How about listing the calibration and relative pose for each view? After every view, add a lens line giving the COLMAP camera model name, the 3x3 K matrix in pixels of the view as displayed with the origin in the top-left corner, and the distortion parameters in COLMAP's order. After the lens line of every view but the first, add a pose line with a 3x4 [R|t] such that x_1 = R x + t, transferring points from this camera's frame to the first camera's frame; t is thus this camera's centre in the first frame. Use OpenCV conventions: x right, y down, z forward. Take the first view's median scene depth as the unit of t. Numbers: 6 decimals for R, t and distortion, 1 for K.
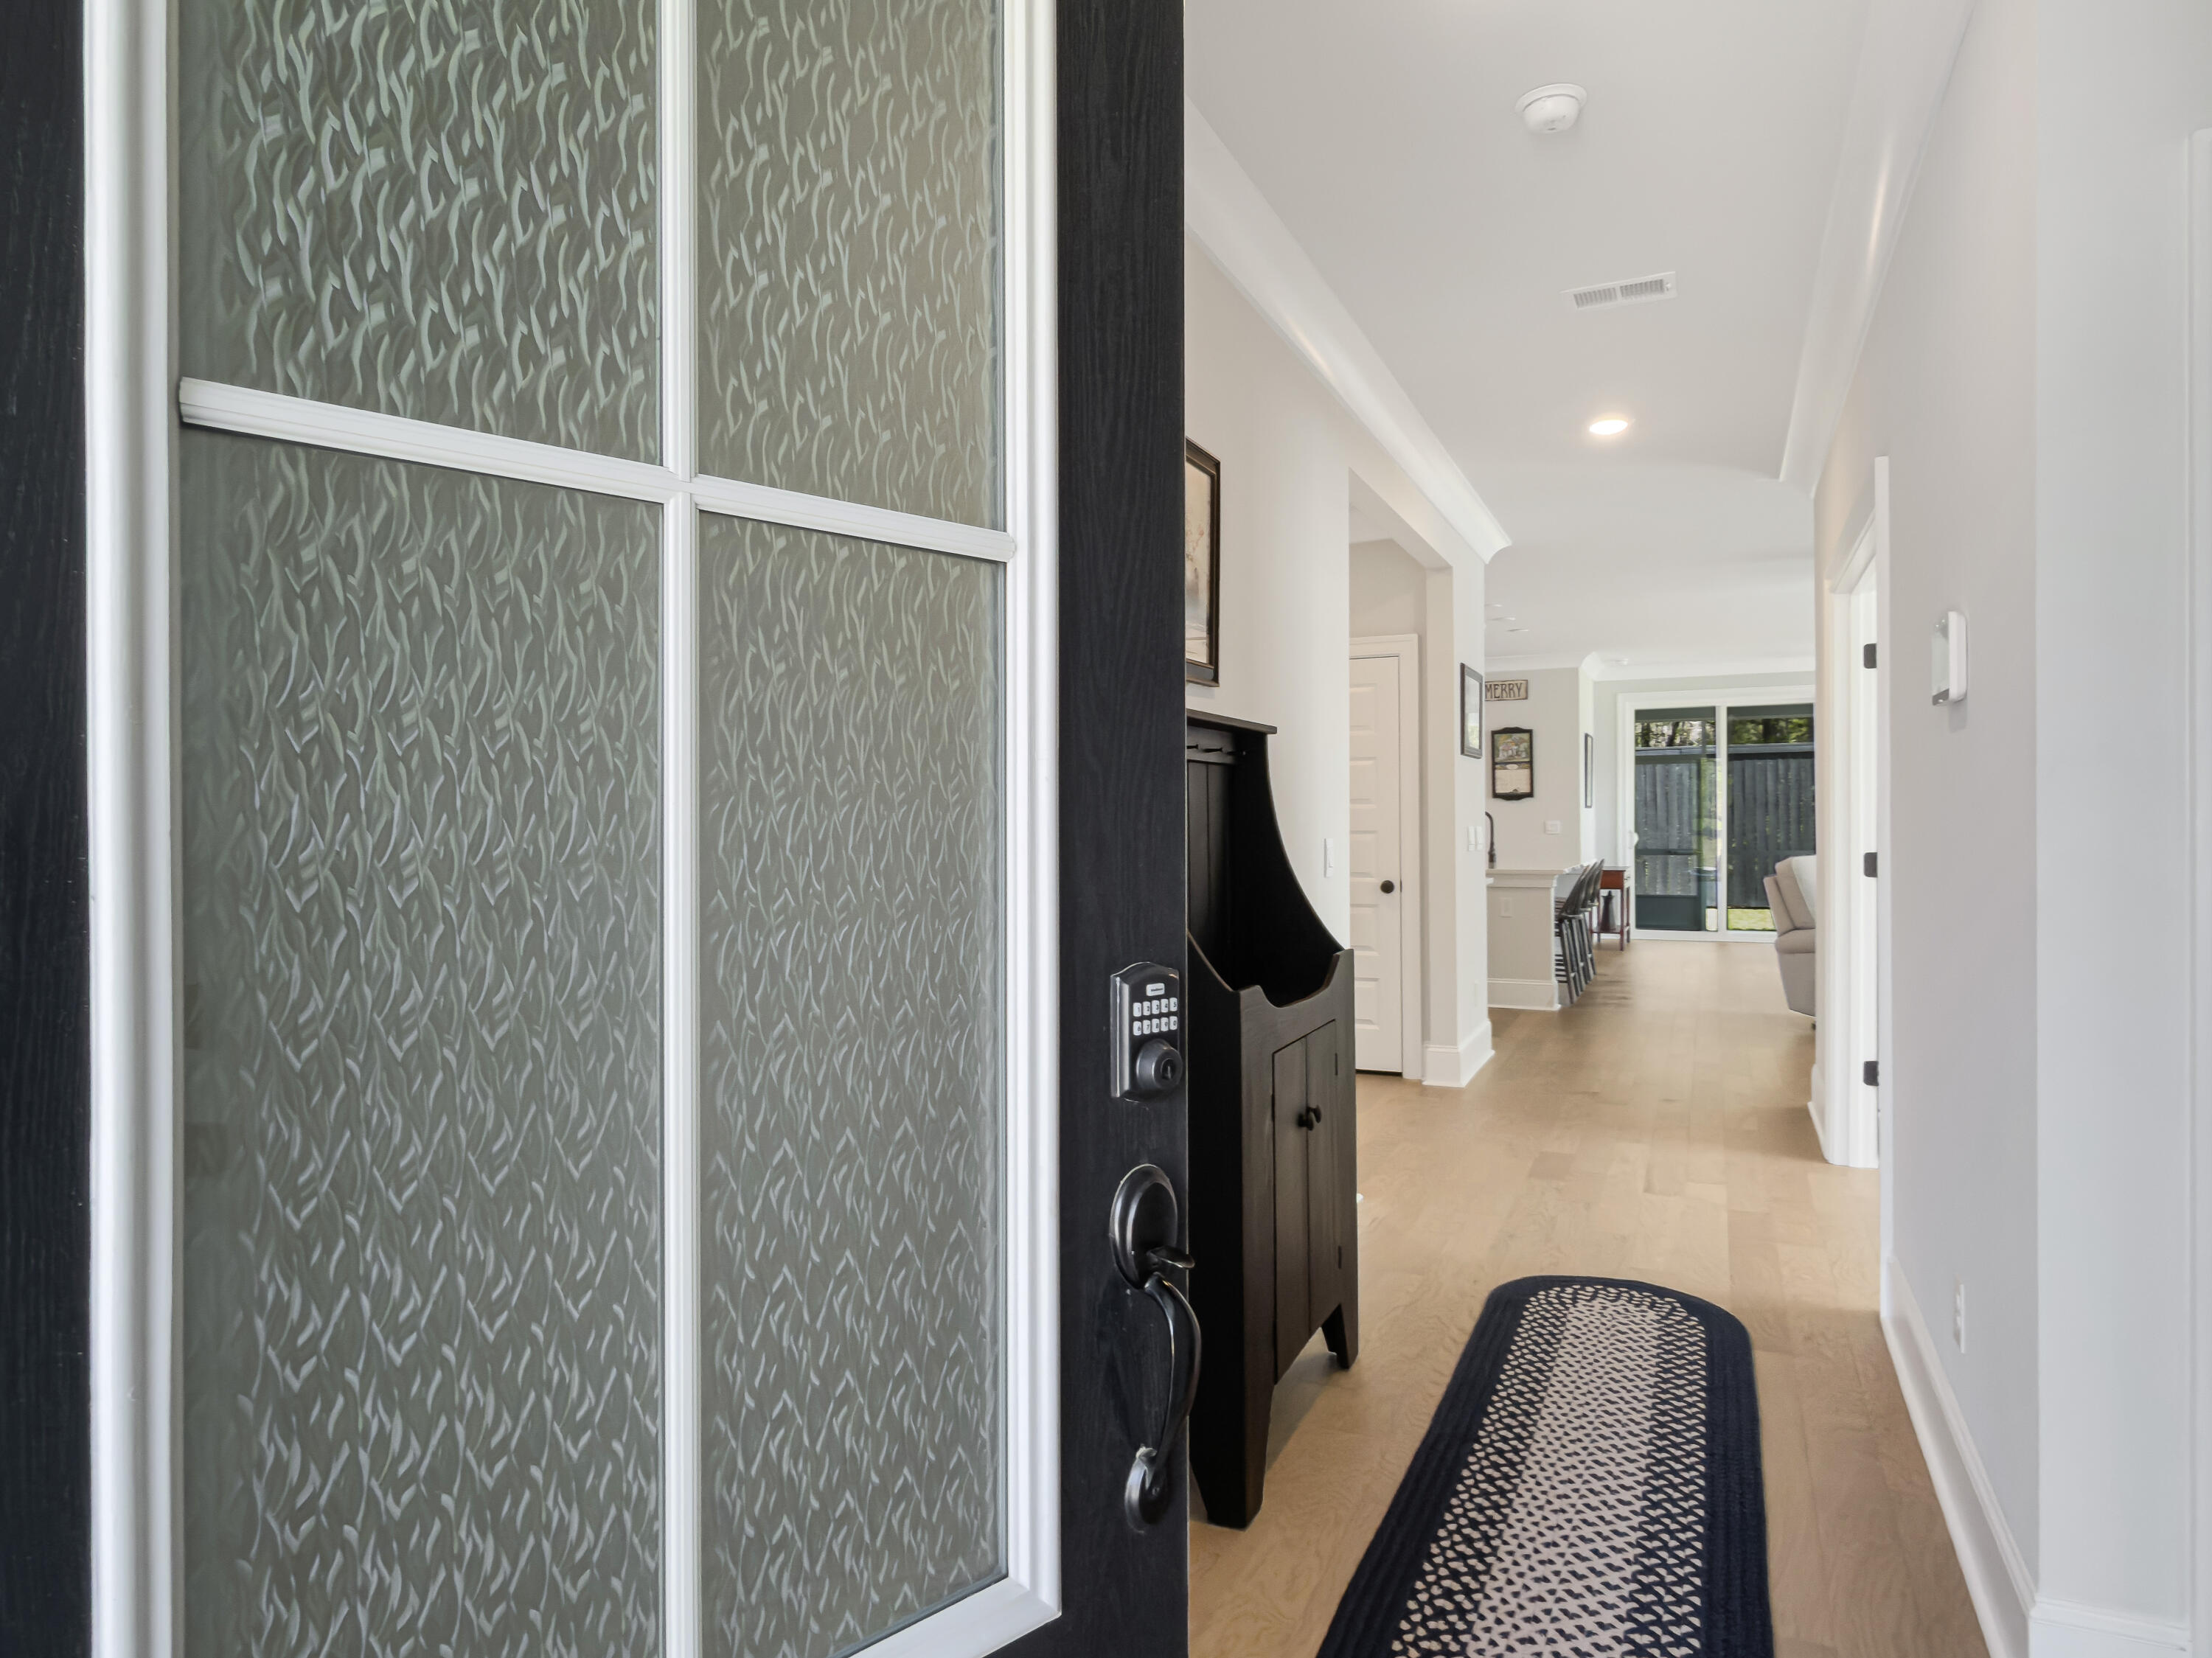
lens RADIAL K [[1295.7, 0, 1103.6], [0, 1295.7, 838.3], [0, 0, 1]] dist [0.012447, -0.007275]
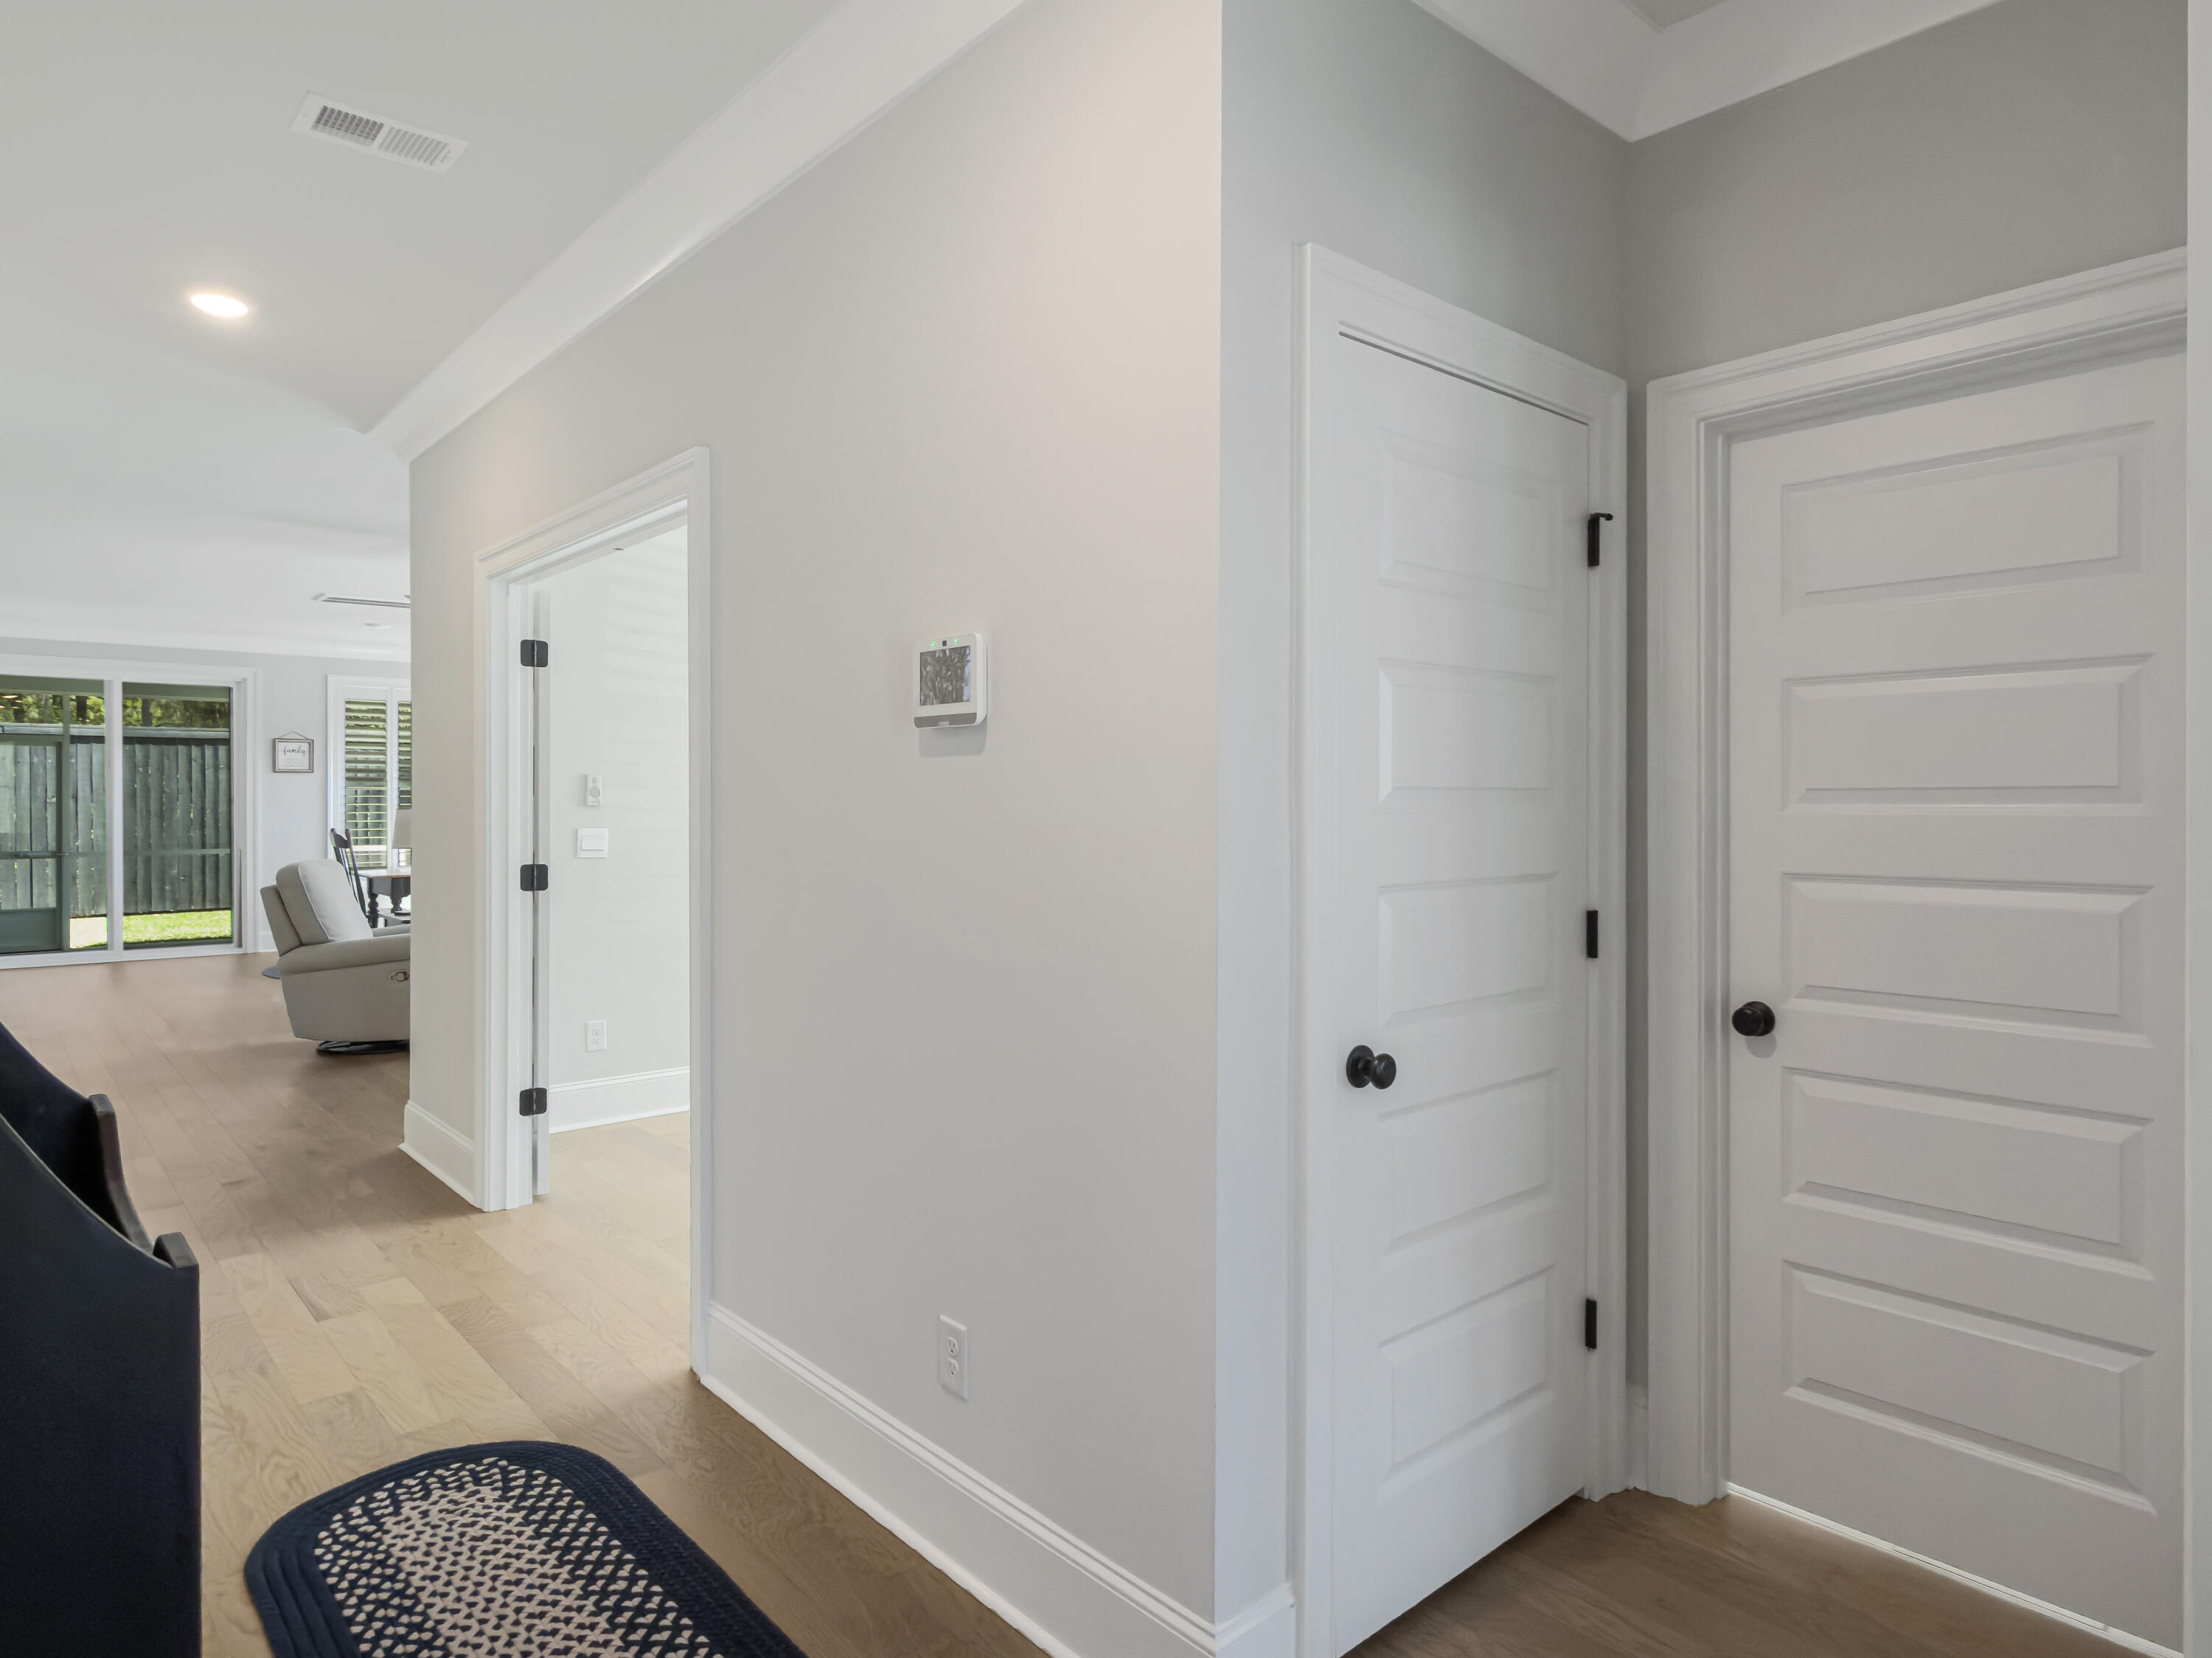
lens RADIAL K [[1295.7, 0, 1086.1], [0, 1295.7, 802.1], [0, 0, 1]] dist [0.012447, -0.007275]
pose [[0.407520, 0.007157, 0.913168, -0.035421], [0.010426, 0.999868, -0.012489, -0.006288], [-0.913137, 0.014610, 0.407391, 0.097052]]
